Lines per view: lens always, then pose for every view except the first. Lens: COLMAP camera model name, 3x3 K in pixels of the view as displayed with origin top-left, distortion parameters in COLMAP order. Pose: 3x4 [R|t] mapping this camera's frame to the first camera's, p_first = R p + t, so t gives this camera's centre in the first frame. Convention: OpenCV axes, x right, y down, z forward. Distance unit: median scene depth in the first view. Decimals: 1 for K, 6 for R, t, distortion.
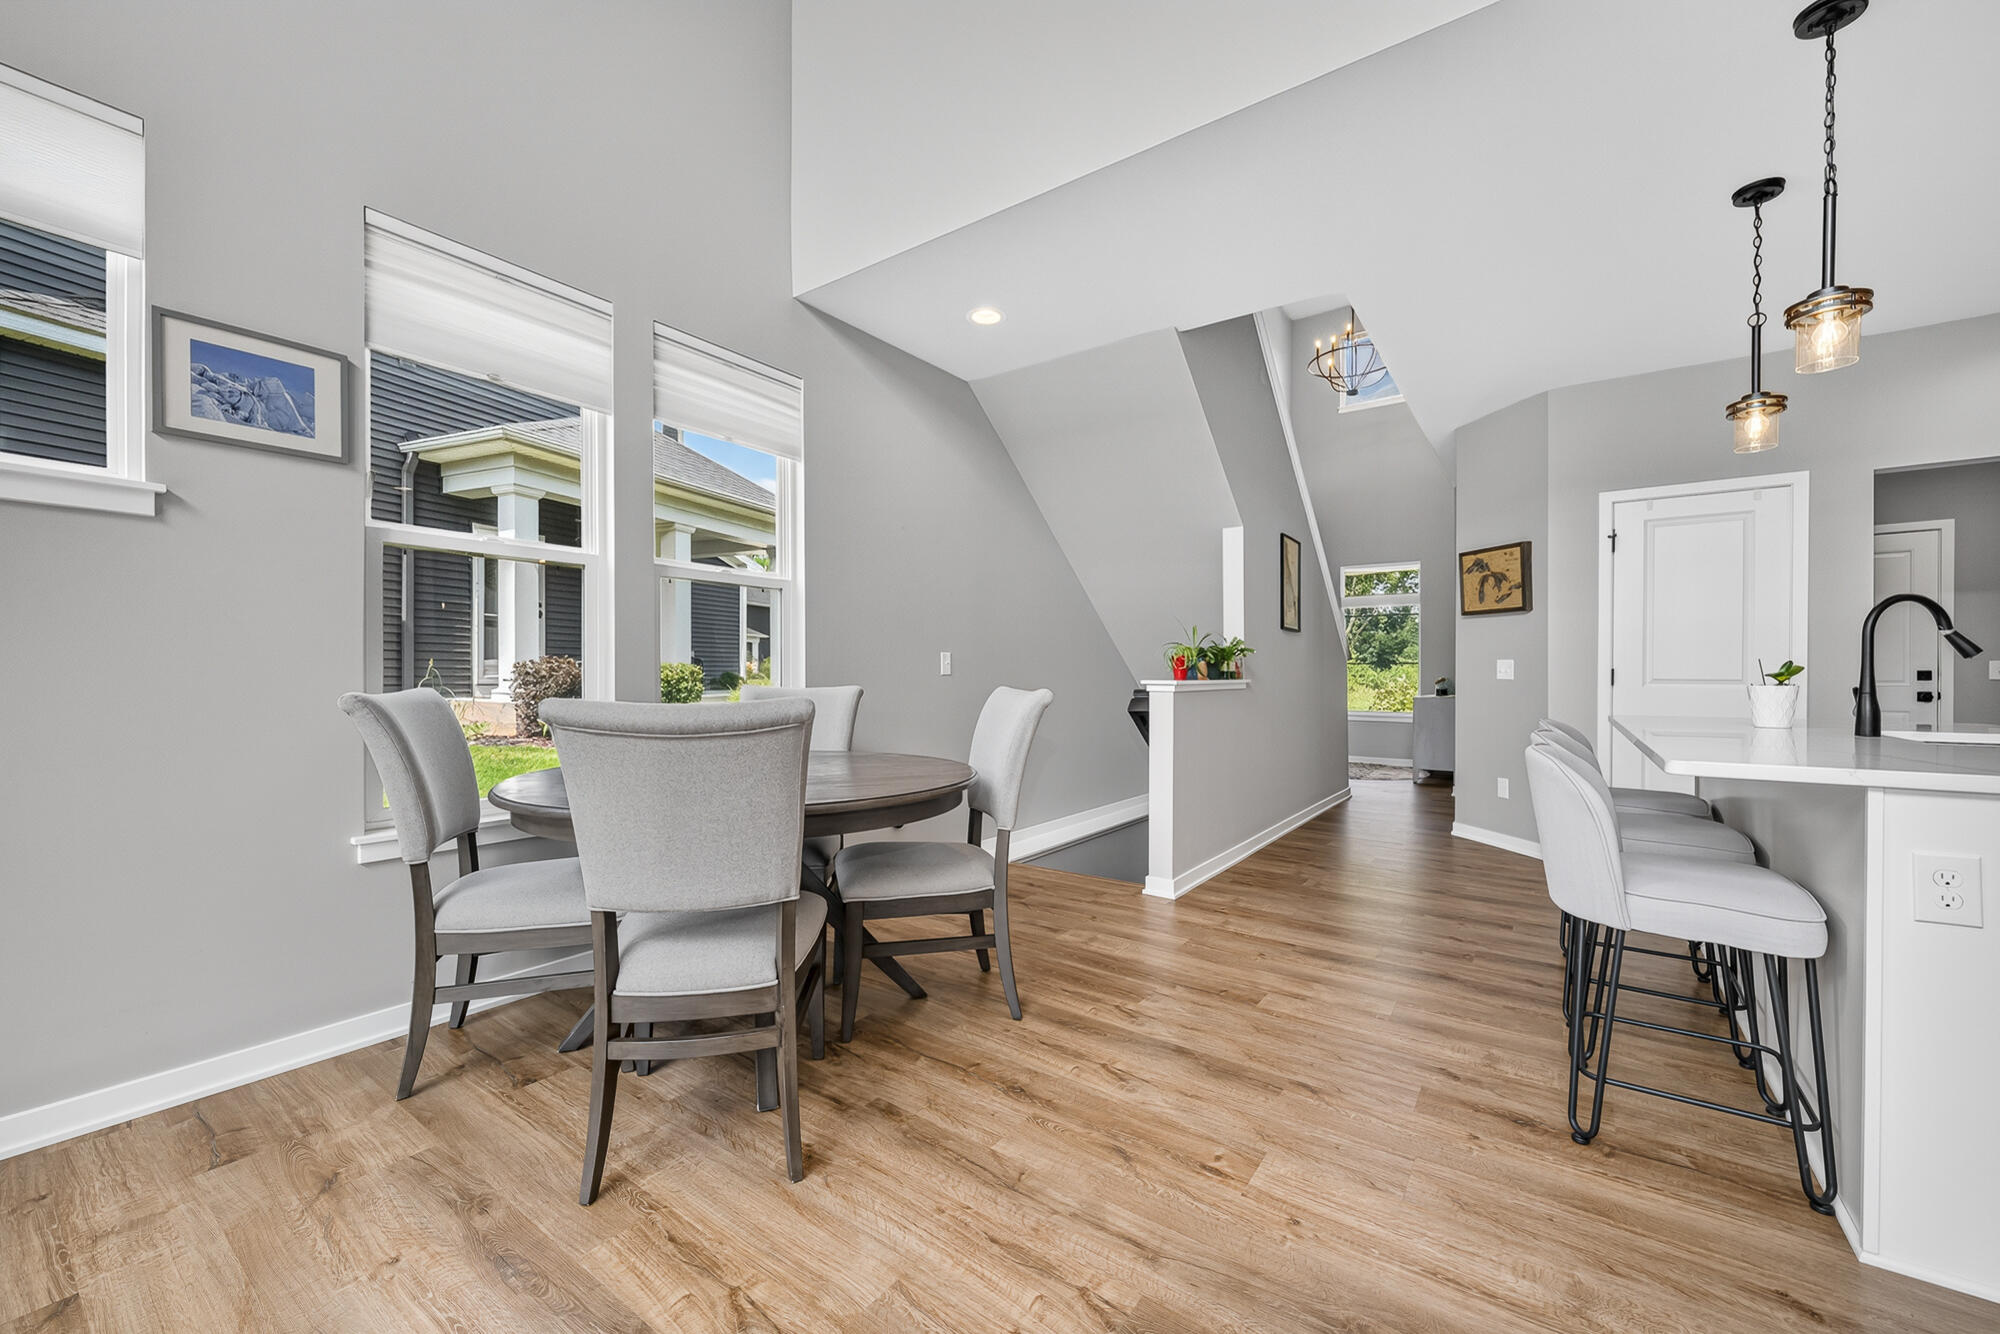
lens RADIAL K [[790.9, 0, 998.7], [0, 790.9, 678.6], [0, 0, 1]] dist [0.000280, -0.000010]
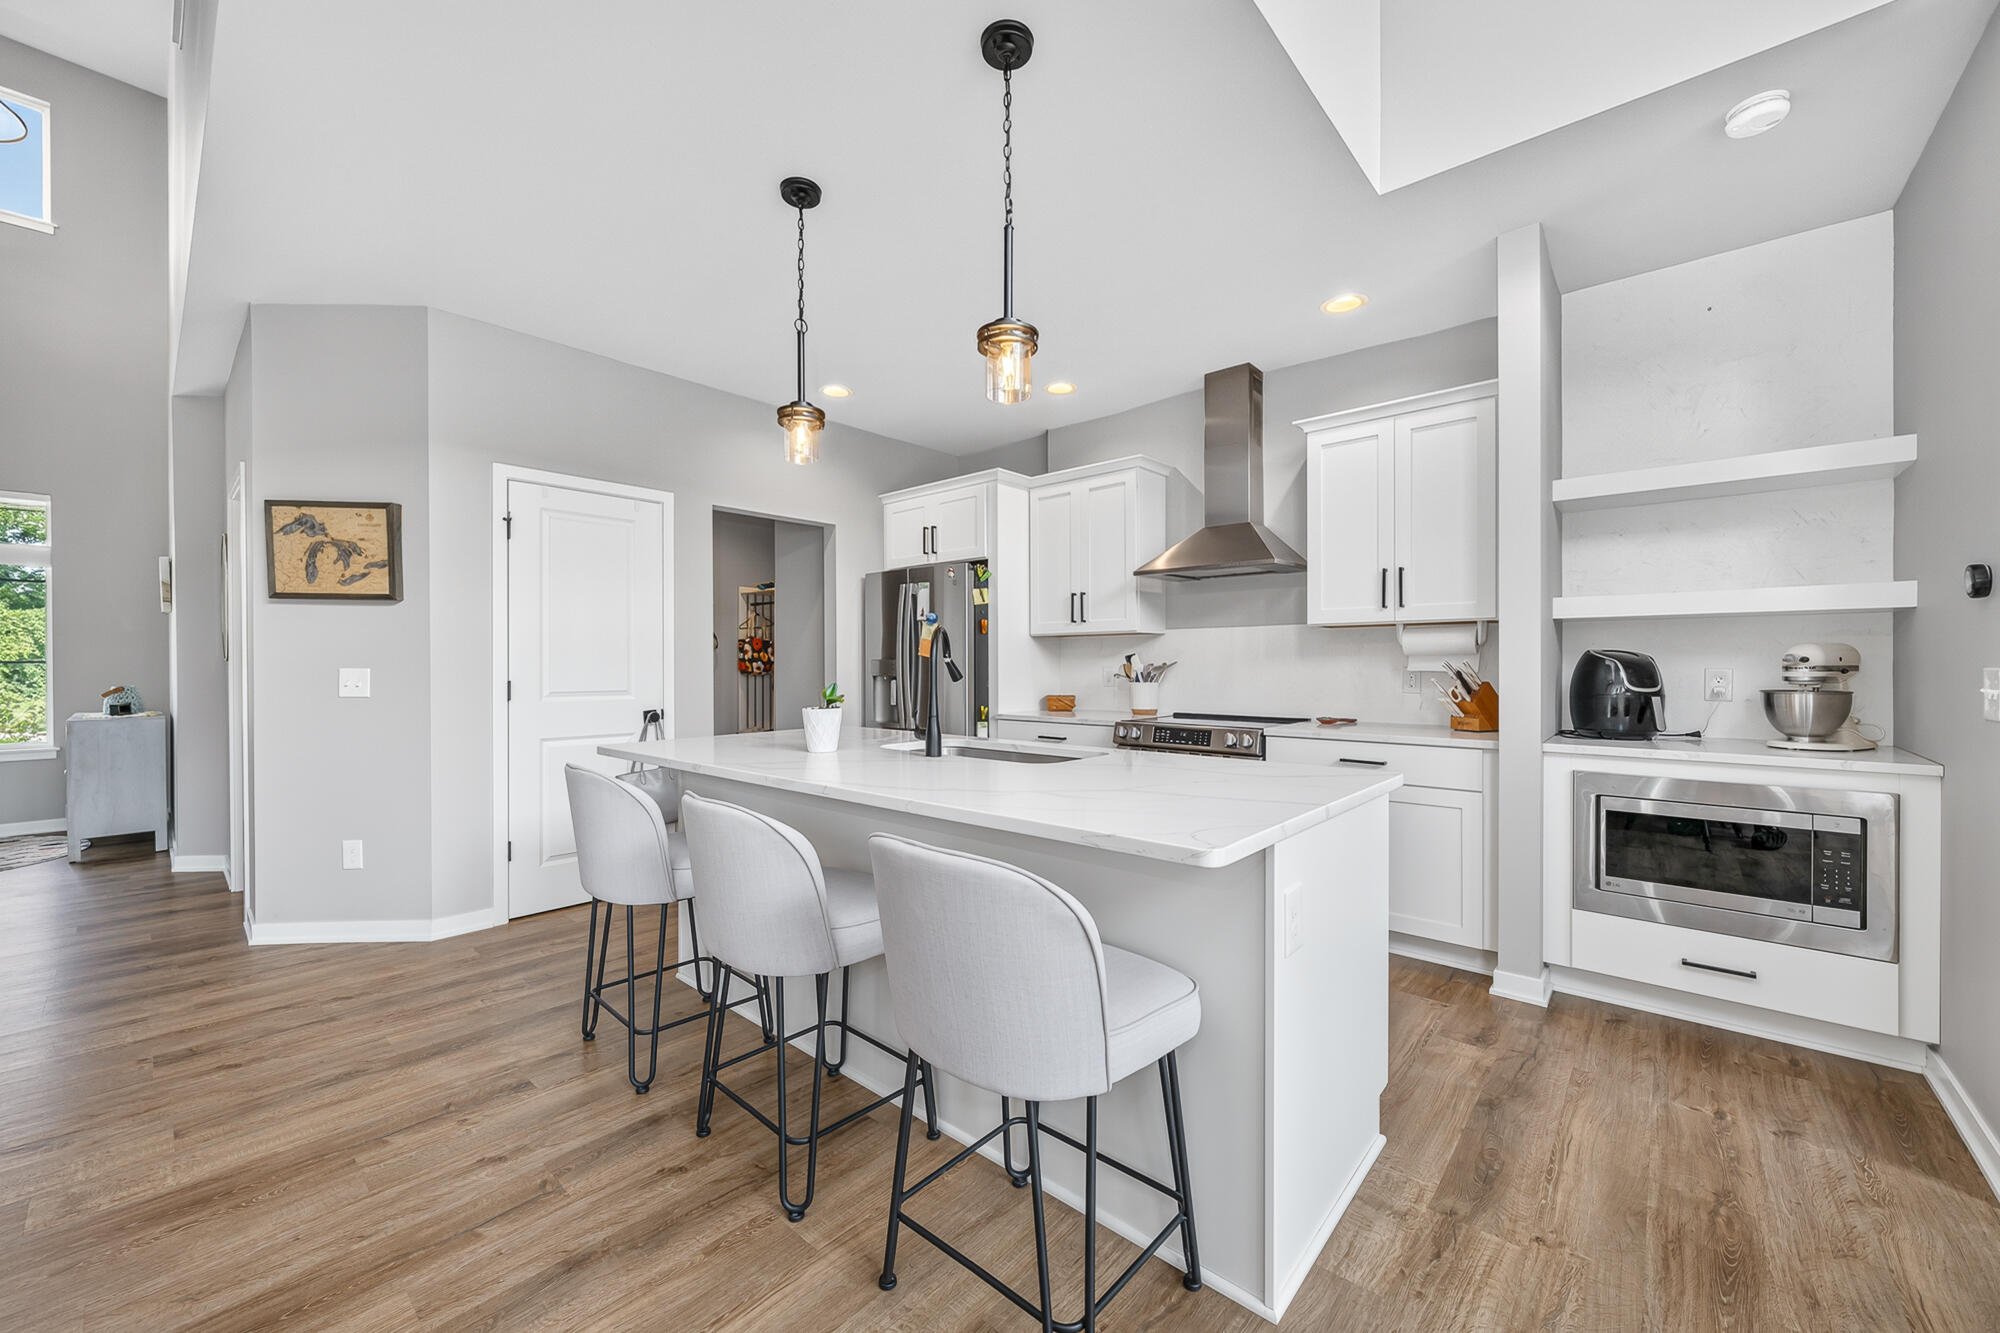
lens RADIAL K [[767.6, 0, 1000.8], [0, 767.6, 663.7], [0, 0, 1]] dist [-0.002223, -0.000176]
pose [[0.106720, -0.001562, 0.994288, 0.046271], [0.007581, 0.999971, 0.000758, -0.032085], [-0.994260, 0.007457, 0.106729, 0.485905]]
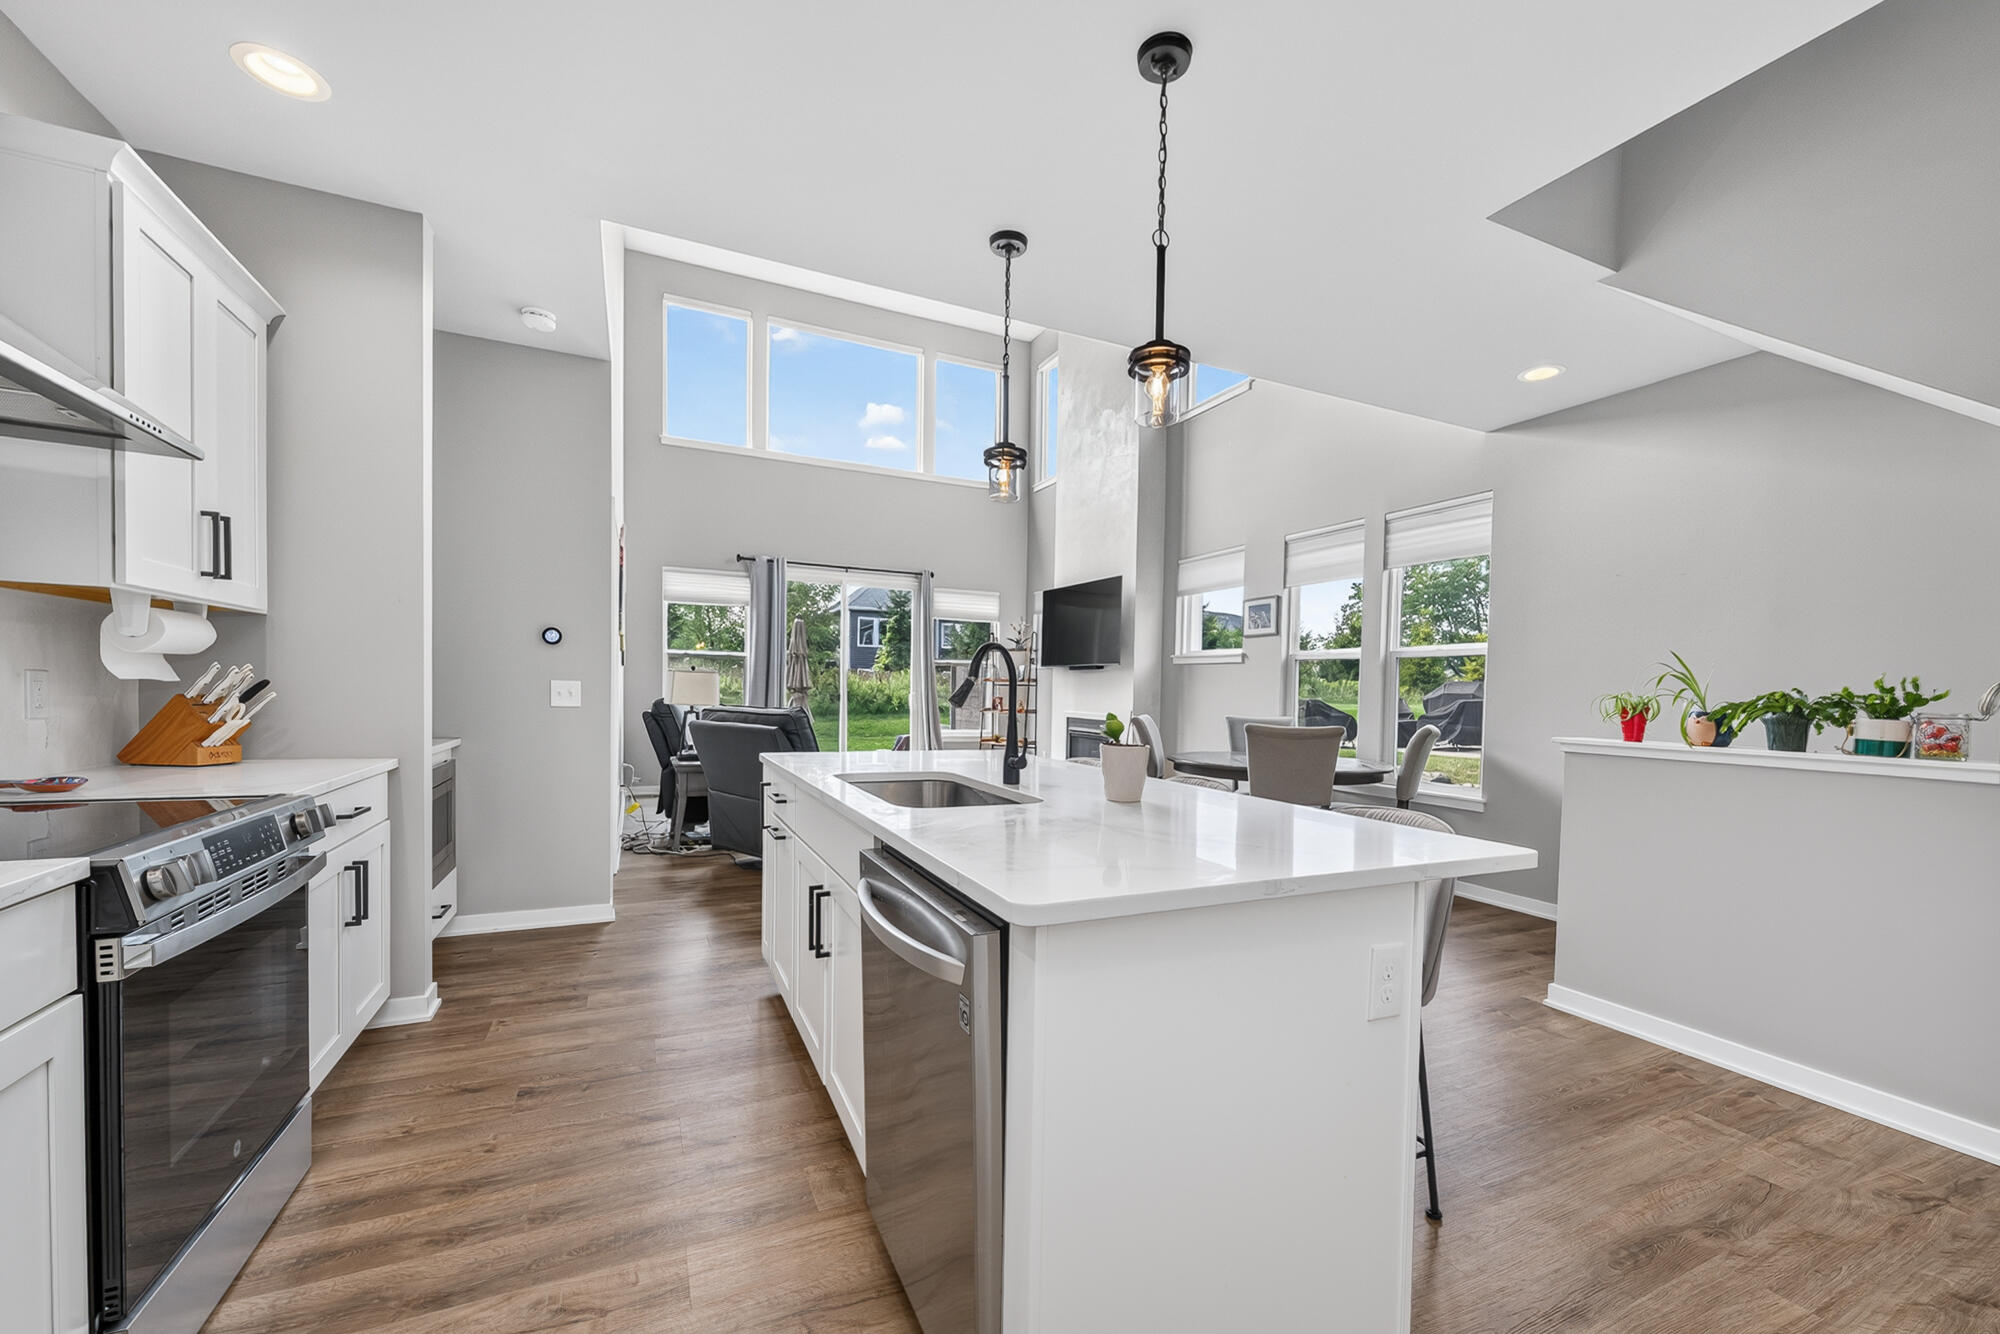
lens RADIAL K [[780.9, 0, 996.2], [0, 780.9, 701.9], [0, 0, 1]] dist [0.000563, 0.000015]
pose [[-0.496088, -0.000935, -0.868272, 1.205688], [-0.029047, 0.999458, 0.015520, -0.029544], [0.867787, 0.032920, -0.495846, 0.900927]]
